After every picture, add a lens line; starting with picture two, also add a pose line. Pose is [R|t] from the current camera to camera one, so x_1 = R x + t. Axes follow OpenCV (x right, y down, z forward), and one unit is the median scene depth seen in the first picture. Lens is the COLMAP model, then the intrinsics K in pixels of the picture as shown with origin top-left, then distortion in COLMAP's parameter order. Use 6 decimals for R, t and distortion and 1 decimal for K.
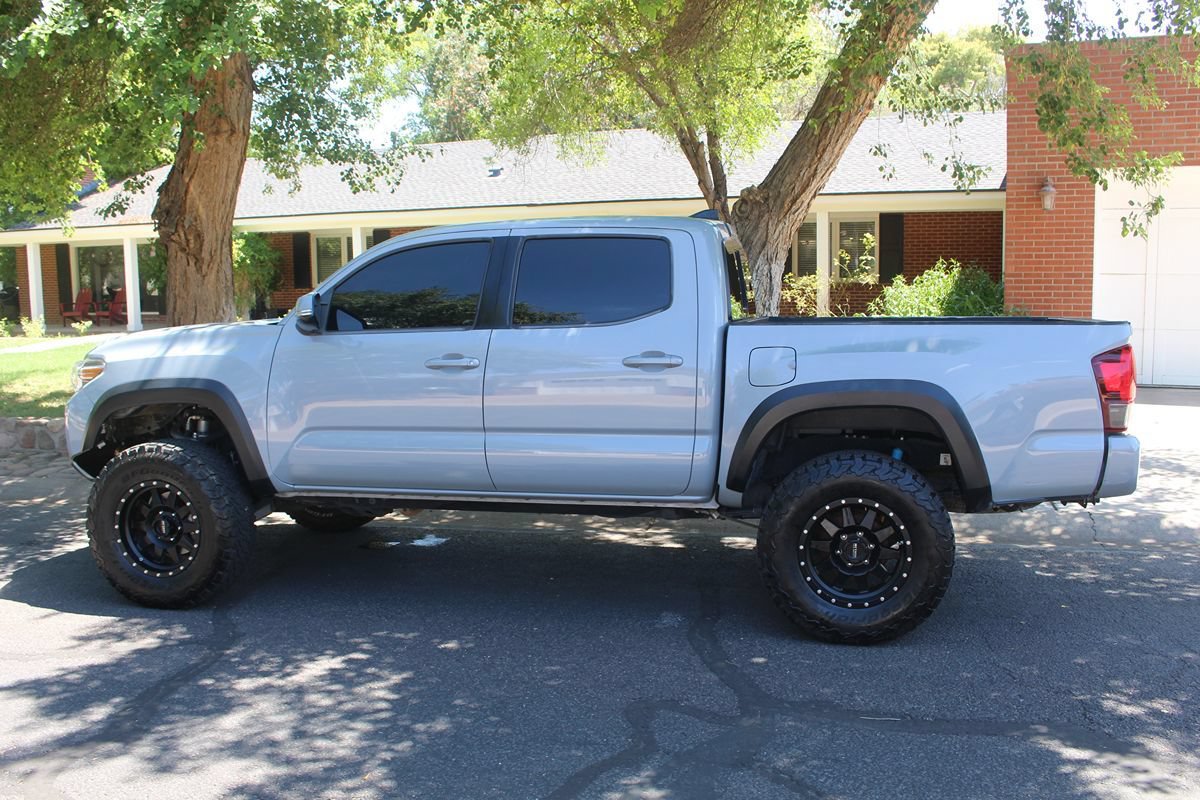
lens RADIAL K [[1109.9, 0, 608.5], [0, 1109.9, 443.0], [0, 0, 1]] dist [-0.140260, 0.108933]
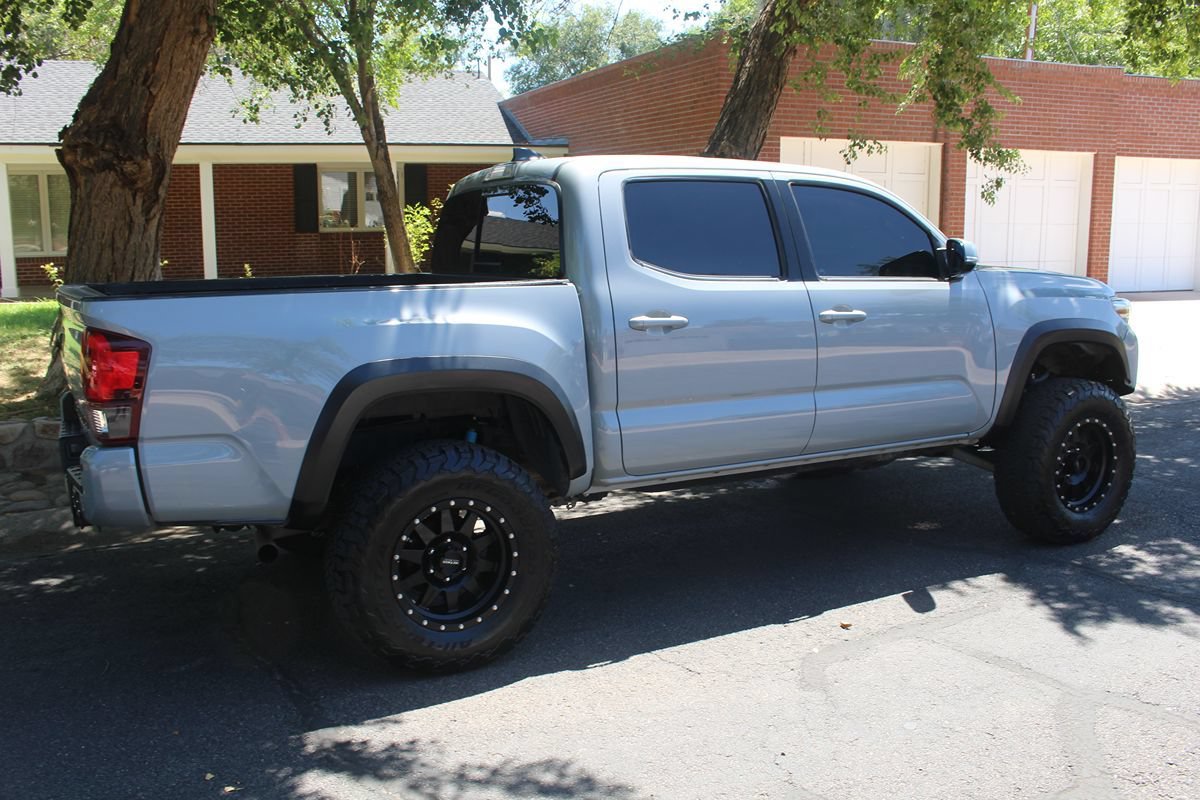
lens RADIAL K [[1093.6, 0, 612.9], [0, 1093.6, 431.9], [0, 0, 1]] dist [-0.138857, 0.108983]
pose [[0.744105, -0.119017, 0.657375, -0.926138], [0.095145, 0.992852, 0.072057, -0.040056], [-0.661253, 0.008928, 0.750110, 0.321535]]
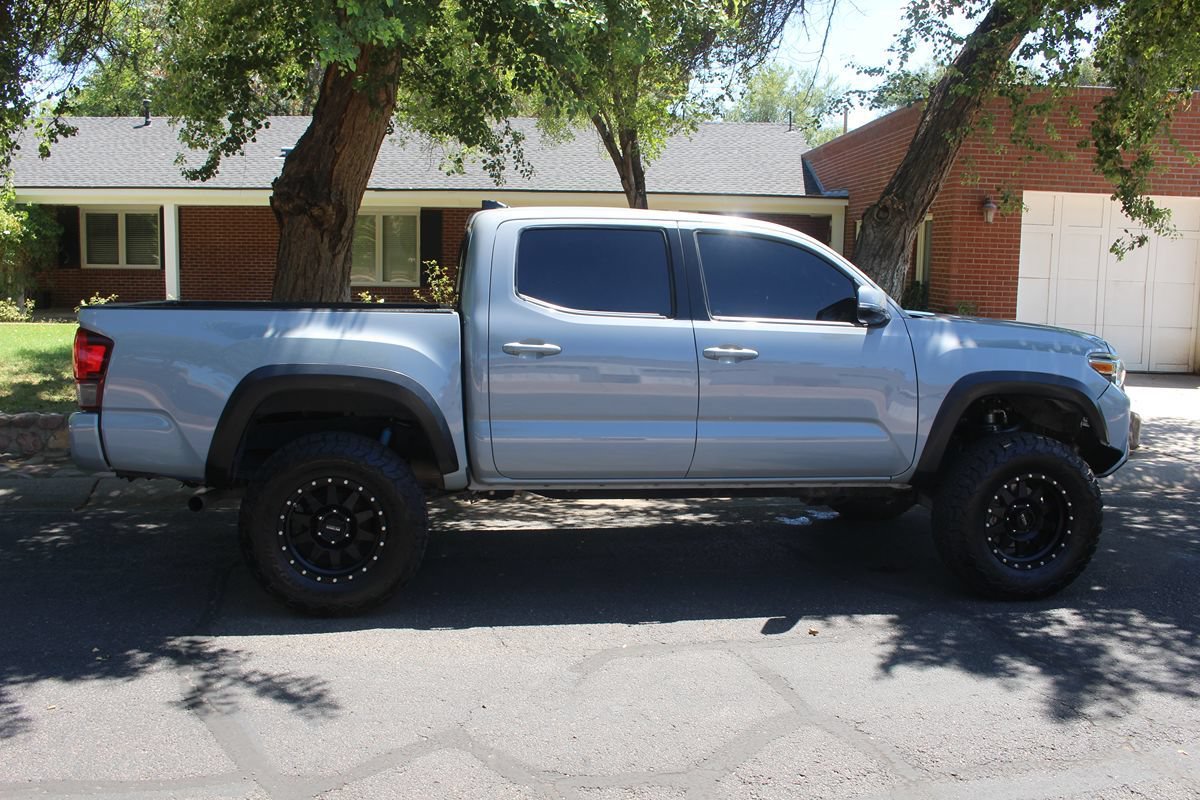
lens RADIAL K [[1102.3, 0, 610.8], [0, 1102.3, 441.9], [0, 0, 1]] dist [-0.157445, 0.146880]
pose [[0.928438, -0.029213, 0.370336, -0.725210], [0.025352, 0.999562, 0.015291, -0.004007], [-0.370621, -0.004808, 0.928772, 0.079925]]
